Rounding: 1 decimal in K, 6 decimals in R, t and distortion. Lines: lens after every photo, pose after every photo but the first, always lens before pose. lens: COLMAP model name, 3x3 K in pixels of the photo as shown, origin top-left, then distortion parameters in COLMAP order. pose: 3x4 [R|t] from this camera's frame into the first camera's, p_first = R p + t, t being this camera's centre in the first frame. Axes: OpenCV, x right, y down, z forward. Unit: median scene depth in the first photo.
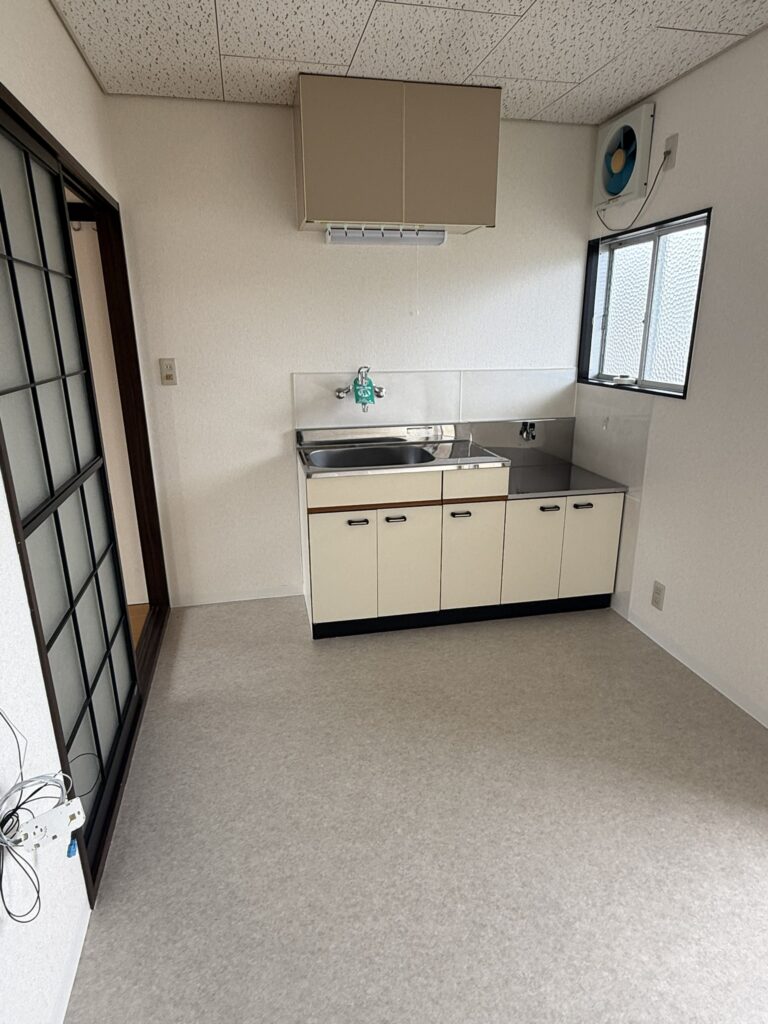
lens RADIAL K [[603.8, 0, 384.0], [0, 603.8, 512.0], [0, 0, 1]] dist [-0.004762, 0.003531]
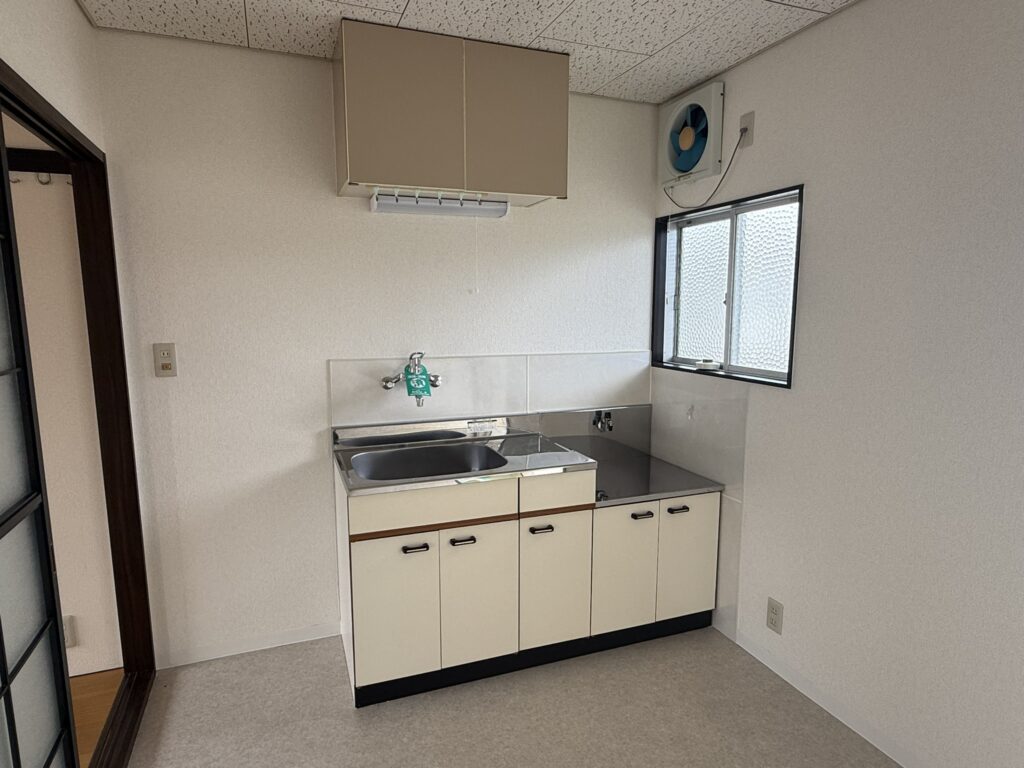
lens RADIAL K [[603.8, 0, 508.8], [0, 603.8, 390.1], [0, 0, 1]] dist [-0.004762, 0.003531]
pose [[0.988092, -0.014871, 0.153145, -0.038040], [0.038193, 0.987872, -0.150497, -0.059772], [-0.149049, 0.154554, 0.976677, 0.176885]]
